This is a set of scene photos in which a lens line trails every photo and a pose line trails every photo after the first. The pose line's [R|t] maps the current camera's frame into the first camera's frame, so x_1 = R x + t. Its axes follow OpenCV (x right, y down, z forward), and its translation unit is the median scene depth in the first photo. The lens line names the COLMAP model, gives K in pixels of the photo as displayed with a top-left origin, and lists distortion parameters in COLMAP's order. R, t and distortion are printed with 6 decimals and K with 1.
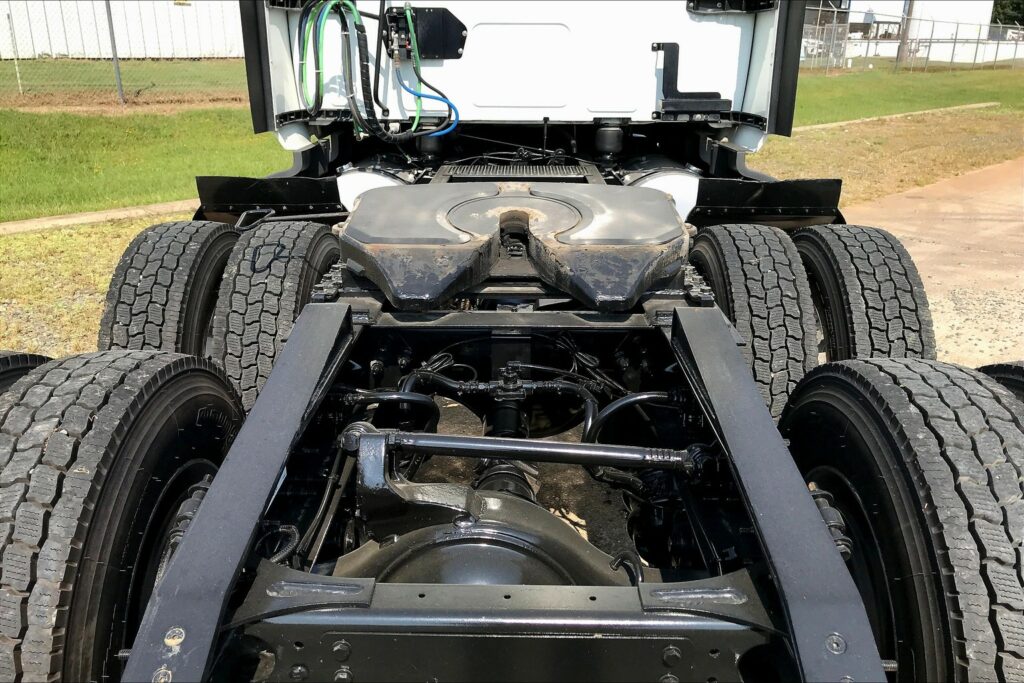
lens RADIAL K [[823.2, 0, 512.0], [0, 823.2, 341.5], [0, 0, 1]] dist [0.041989, -0.055370]
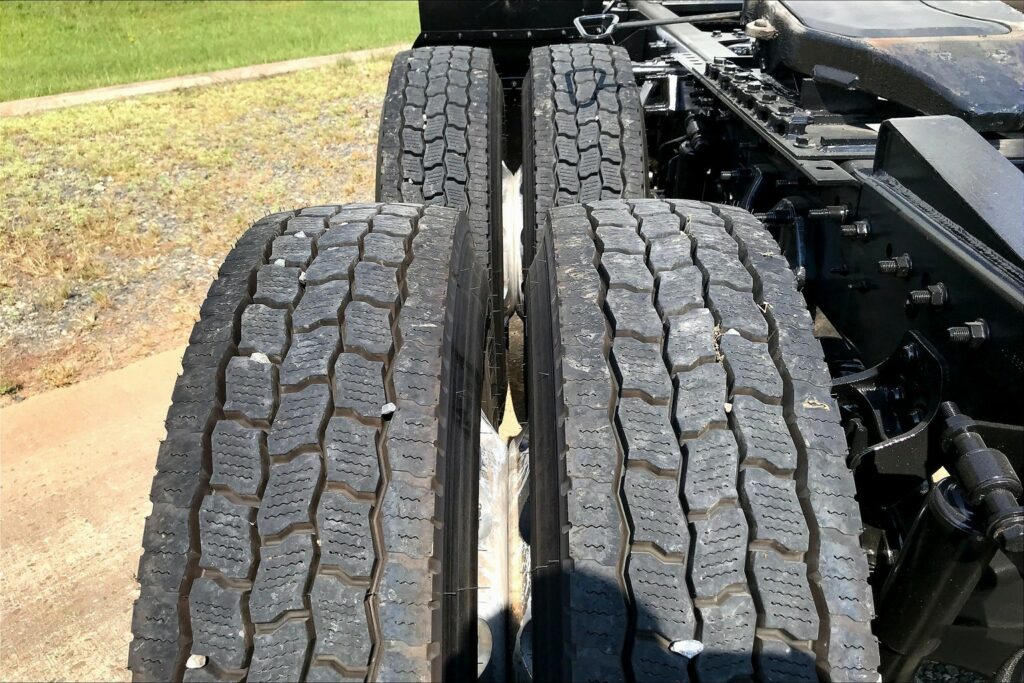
lens RADIAL K [[823.2, 0, 512.0], [0, 823.2, 341.5], [0, 0, 1]] dist [0.041989, -0.055370]
pose [[0.999740, -0.021423, -0.007782, -0.364378], [0.022296, 0.990063, 0.138847, 0.018926], [0.004730, -0.138984, 0.990283, 0.244336]]
